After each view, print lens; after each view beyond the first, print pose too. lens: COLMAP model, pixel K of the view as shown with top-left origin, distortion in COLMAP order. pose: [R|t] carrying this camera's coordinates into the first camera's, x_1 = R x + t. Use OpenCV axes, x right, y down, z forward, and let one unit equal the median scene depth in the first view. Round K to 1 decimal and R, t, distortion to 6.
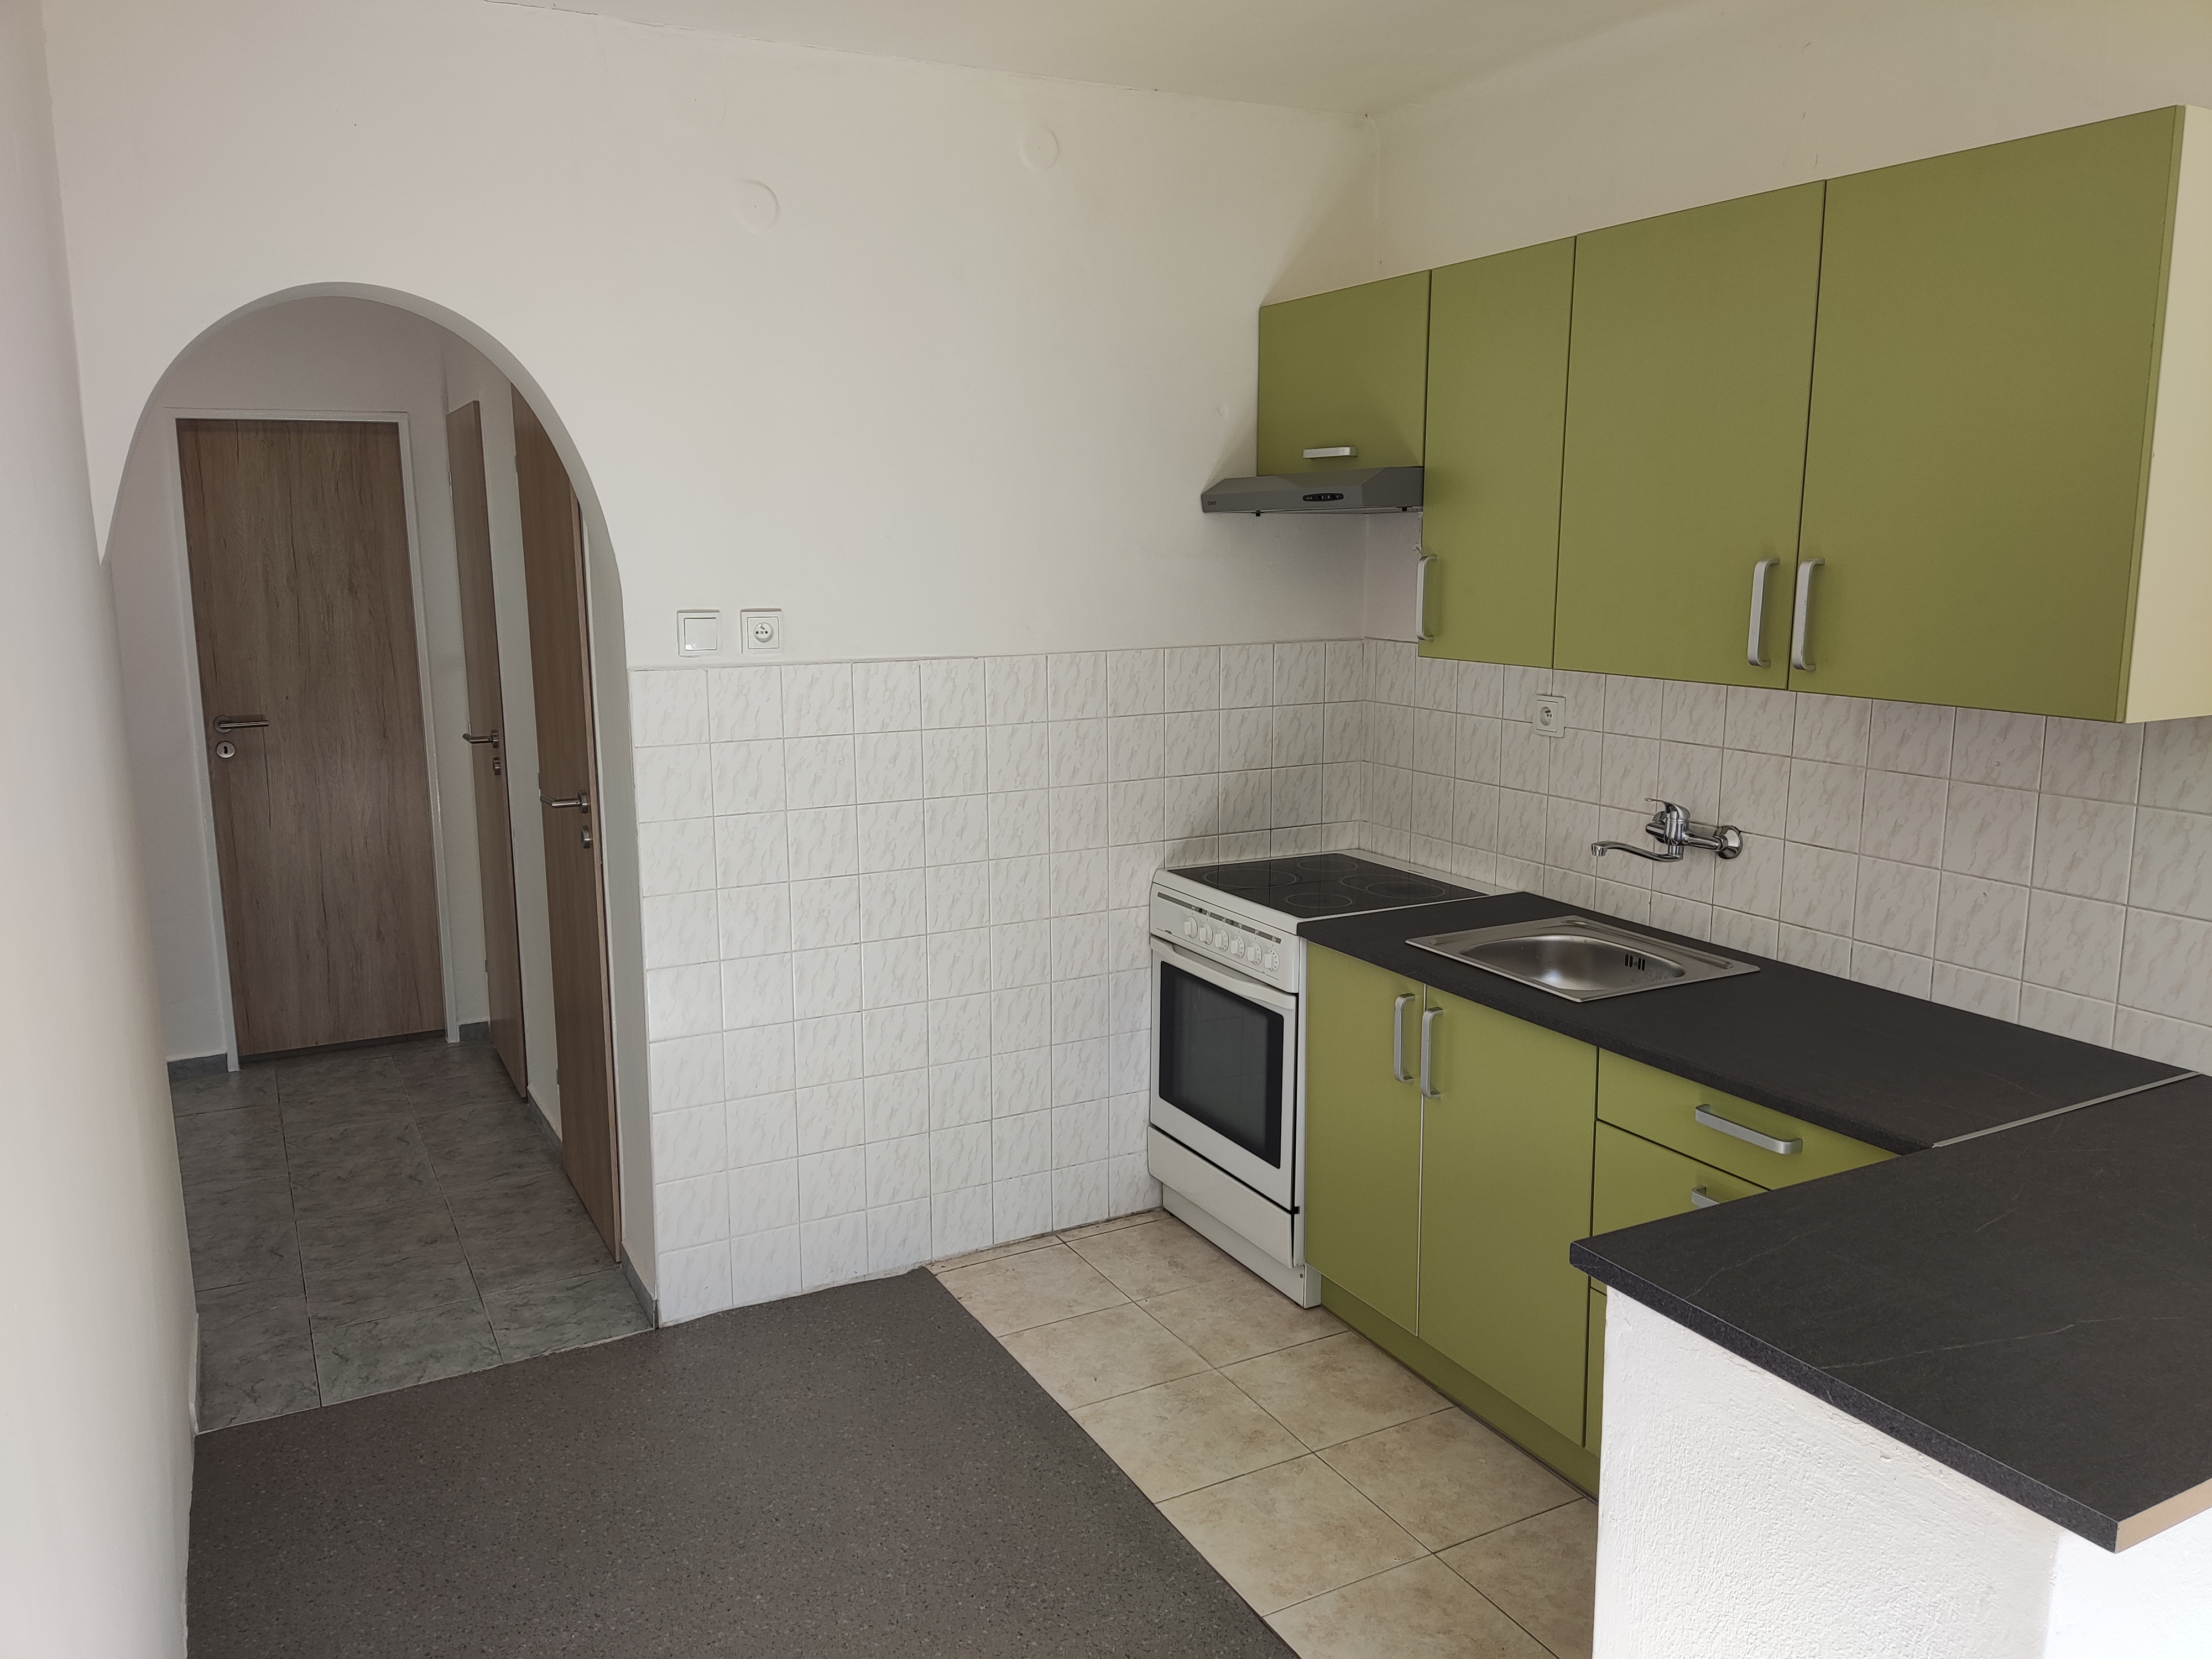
lens RADIAL K [[1631.5, 0, 1106.0], [0, 1631.5, 829.5], [0, 0, 1]] dist [0.002738, 0.001803]
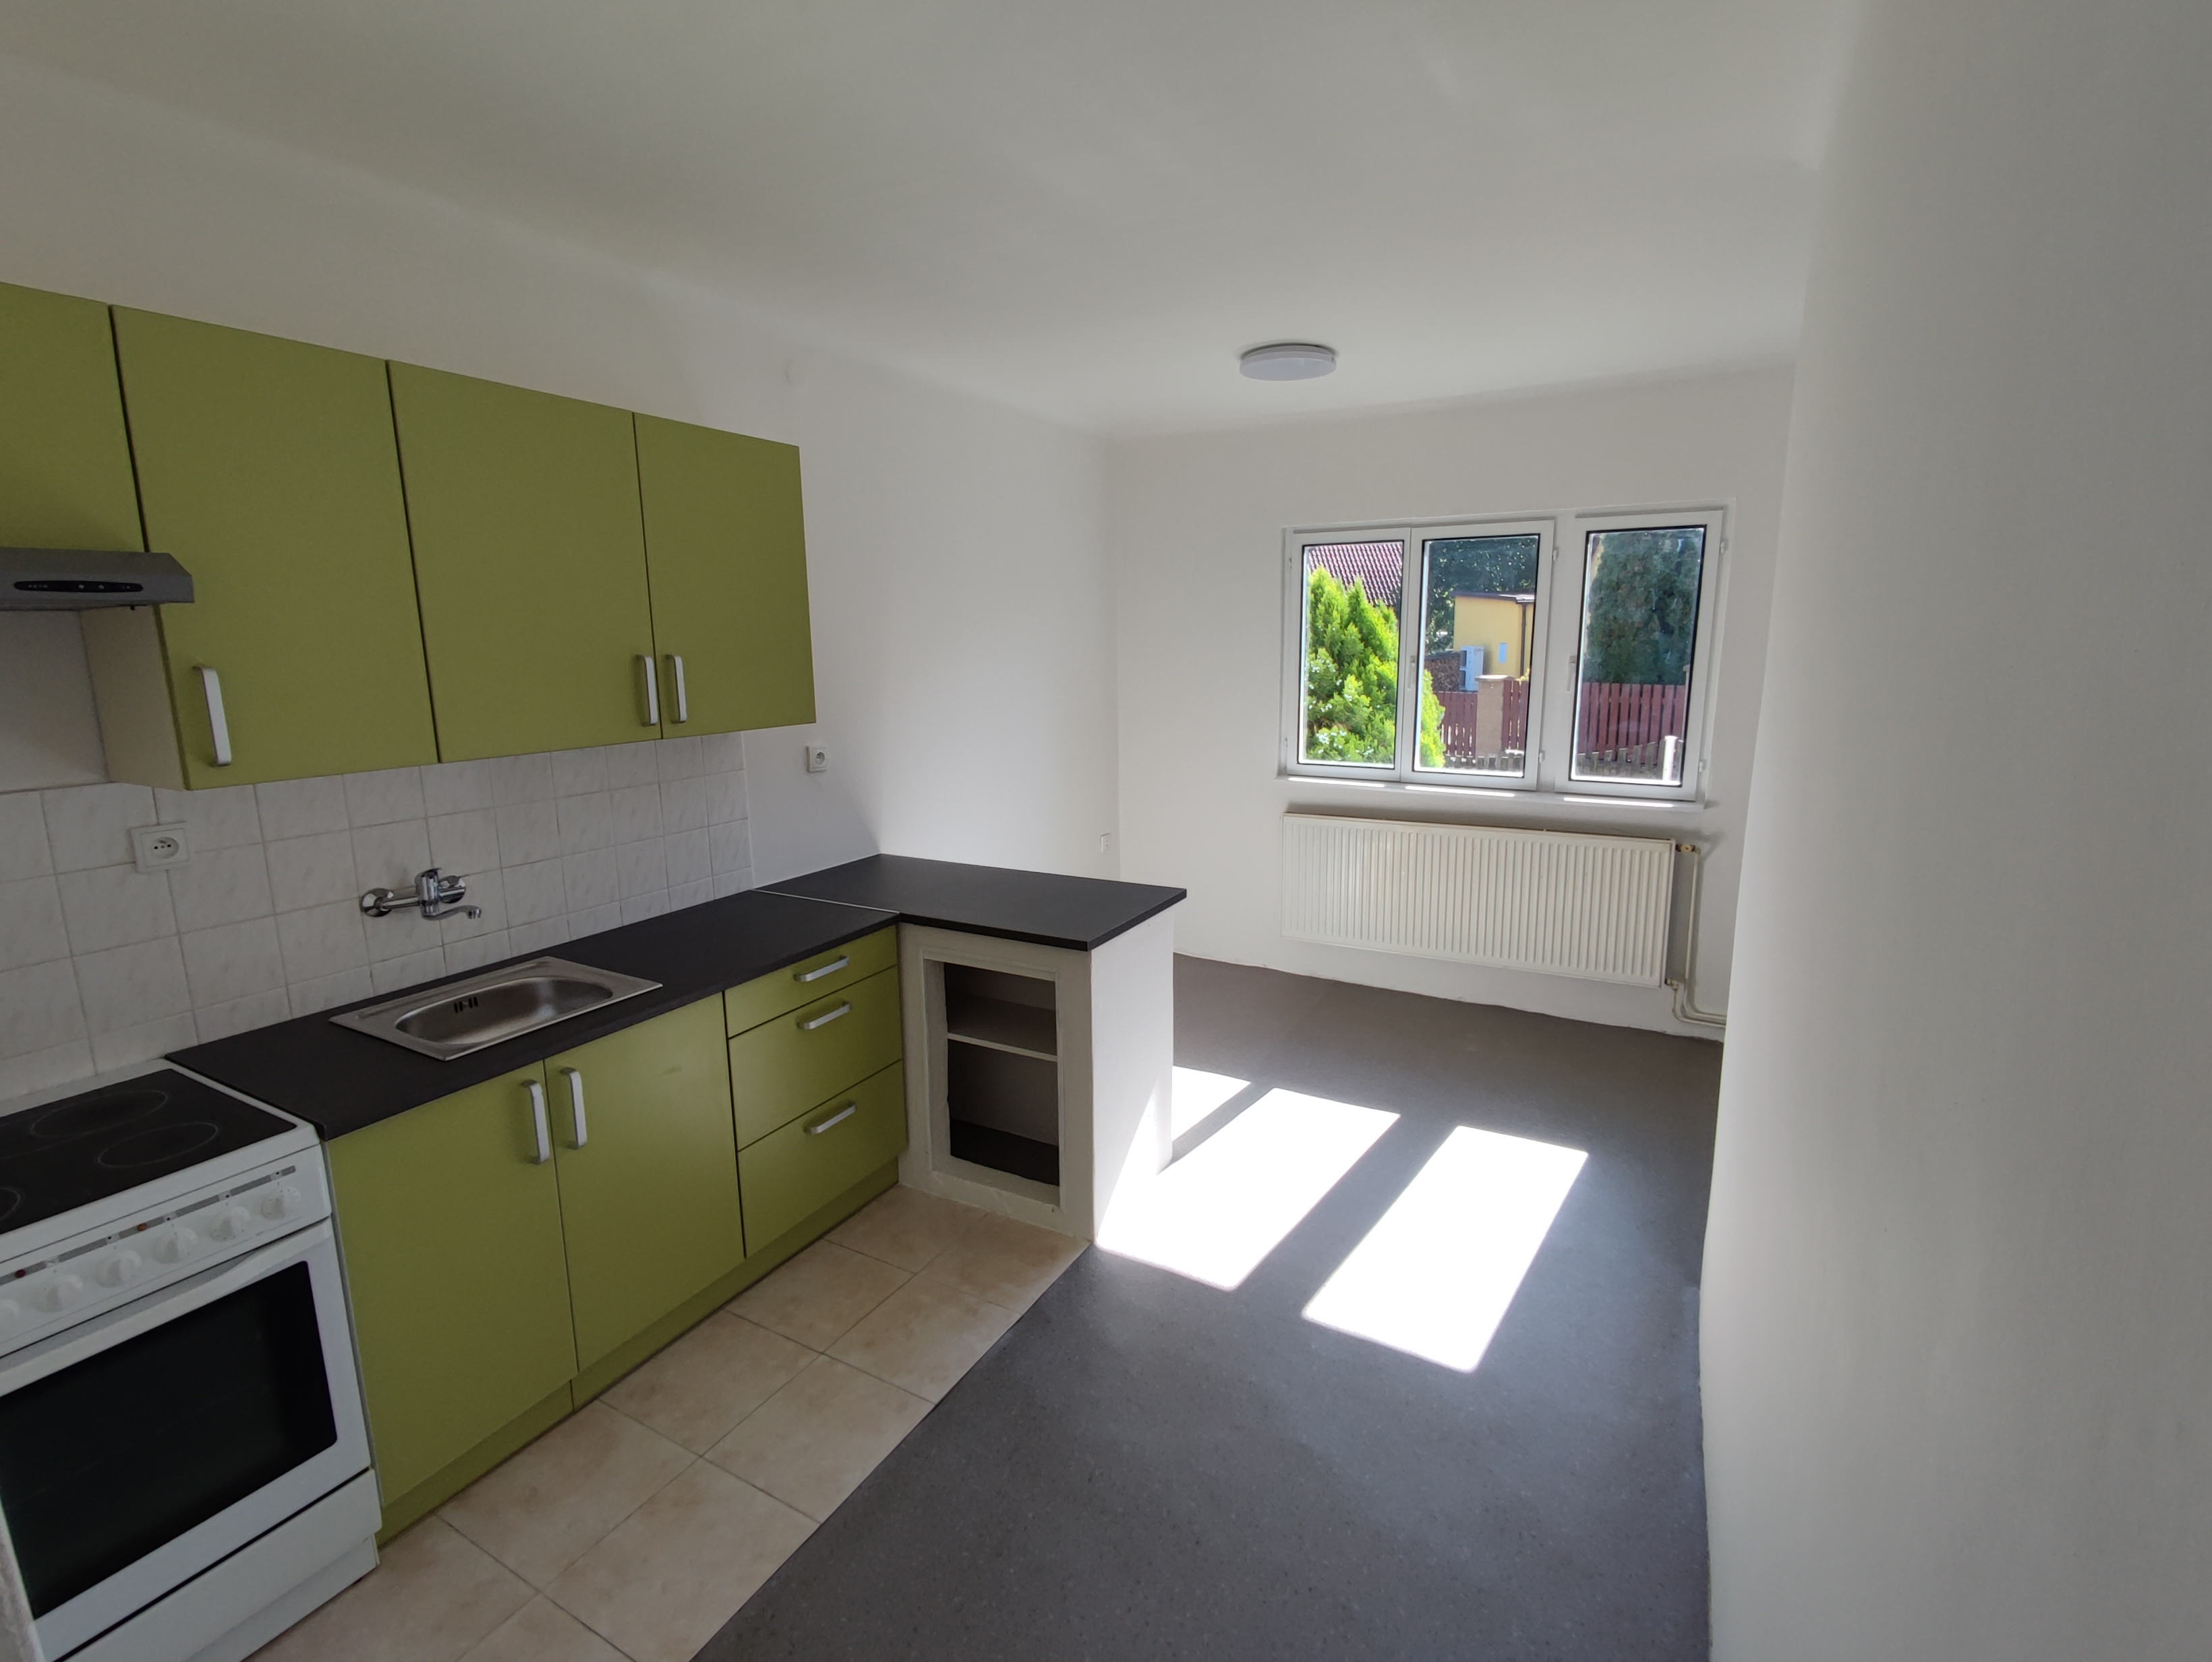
lens RADIAL K [[961.6, 0, 1134.0], [0, 961.6, 832.7], [0, 0, 1]] dist [0.001188, -0.022522]
pose [[-0.567941, -0.147742, 0.809701, -0.489426], [0.154651, 0.947081, 0.281284, -0.156251], [-0.808410, 0.284974, -0.515038, 0.935775]]
